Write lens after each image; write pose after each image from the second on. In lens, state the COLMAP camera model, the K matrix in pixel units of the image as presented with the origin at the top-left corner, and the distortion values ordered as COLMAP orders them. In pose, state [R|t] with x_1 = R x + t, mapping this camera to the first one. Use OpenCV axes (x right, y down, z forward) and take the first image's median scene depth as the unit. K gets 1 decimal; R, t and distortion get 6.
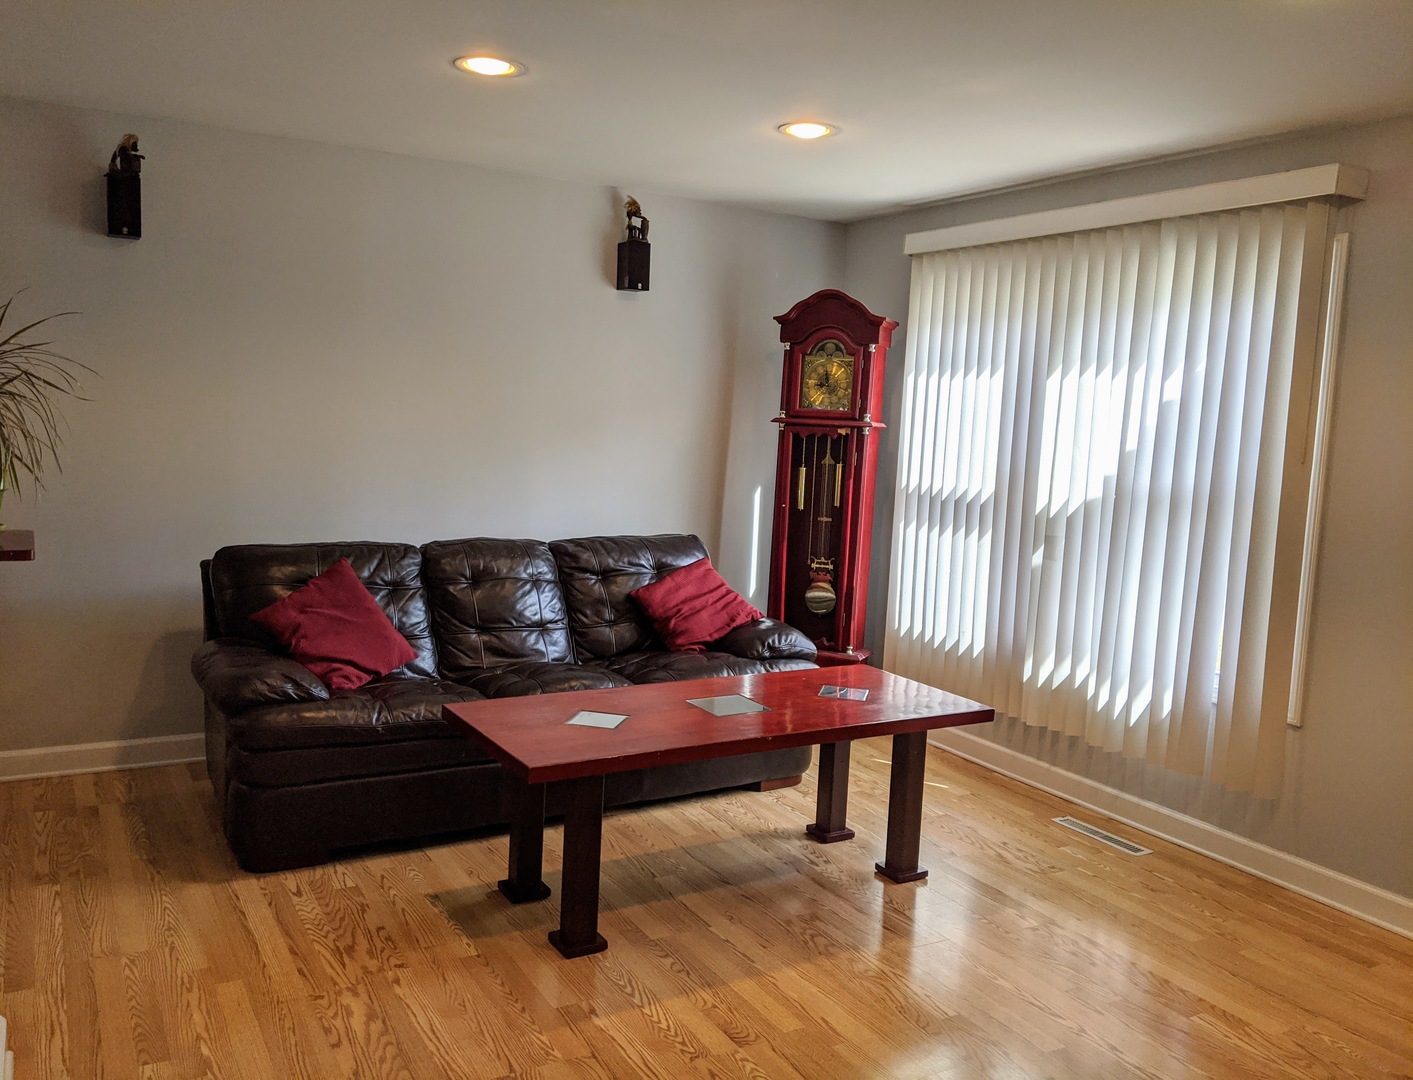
lens RADIAL K [[1198.3, 0, 706.5], [0, 1198.3, 540.0], [0, 0, 1]] dist [0.005408, 0.000427]
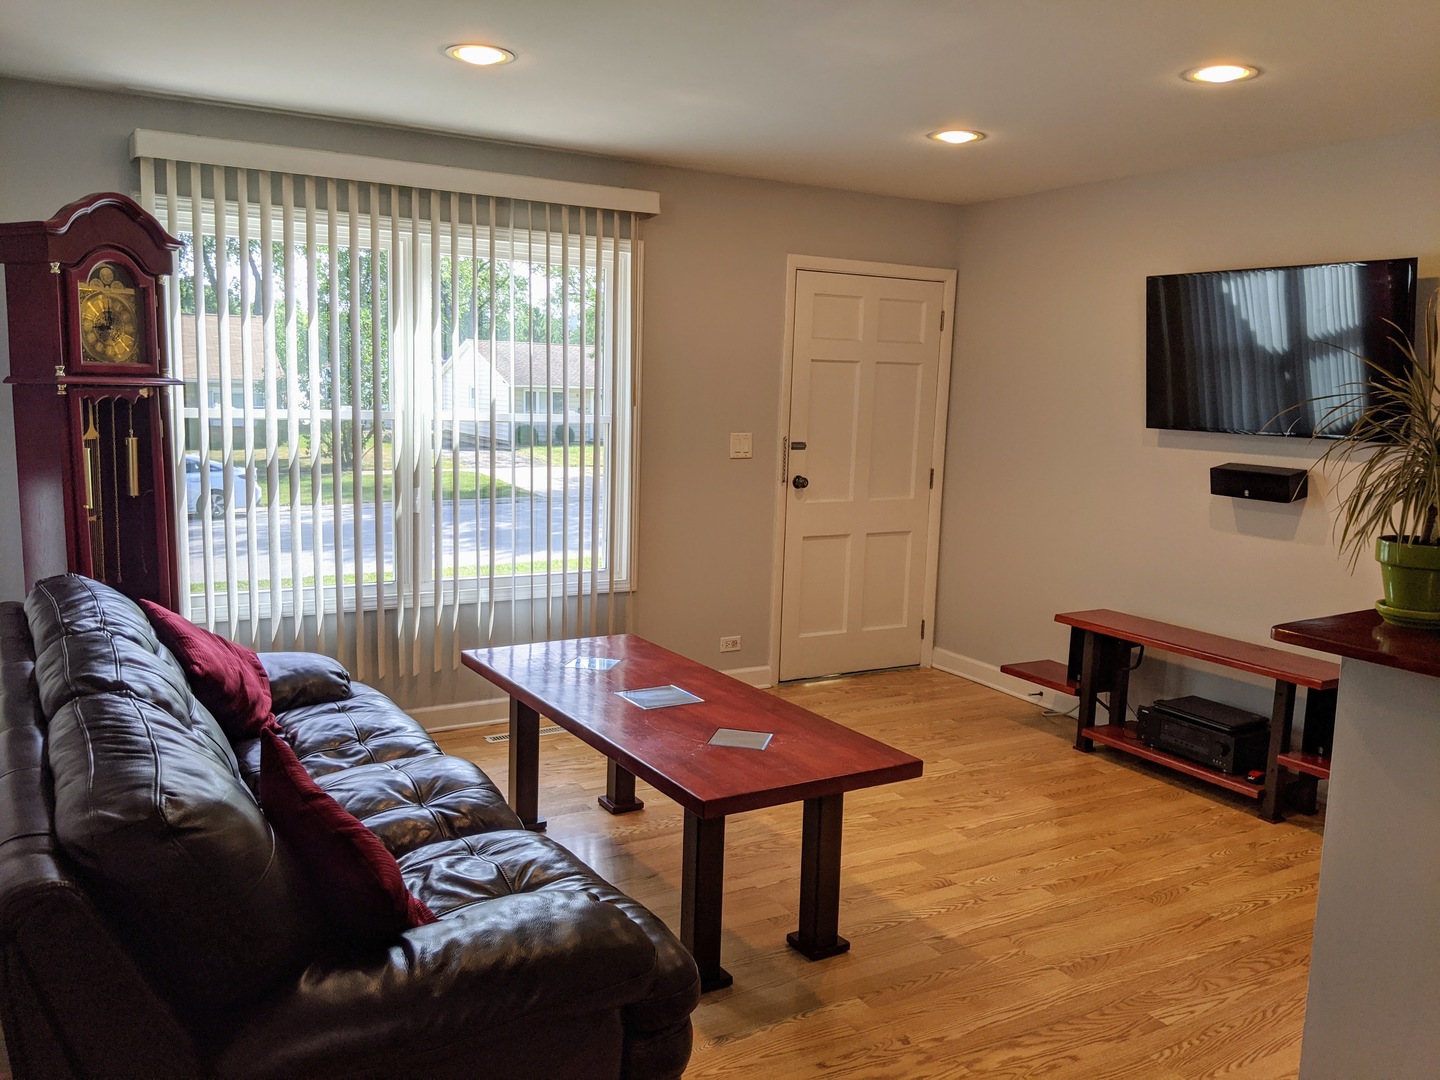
lens RADIAL K [[1161.2, 0, 720.0], [0, 1161.2, 540.0], [0, 0, 1]] dist [0.011379, -0.005277]
pose [[-0.039977, -0.172528, 0.984193, -0.636881], [0.066903, 0.982308, 0.174915, -0.106290], [-0.996958, 0.072838, -0.027727, 0.694254]]
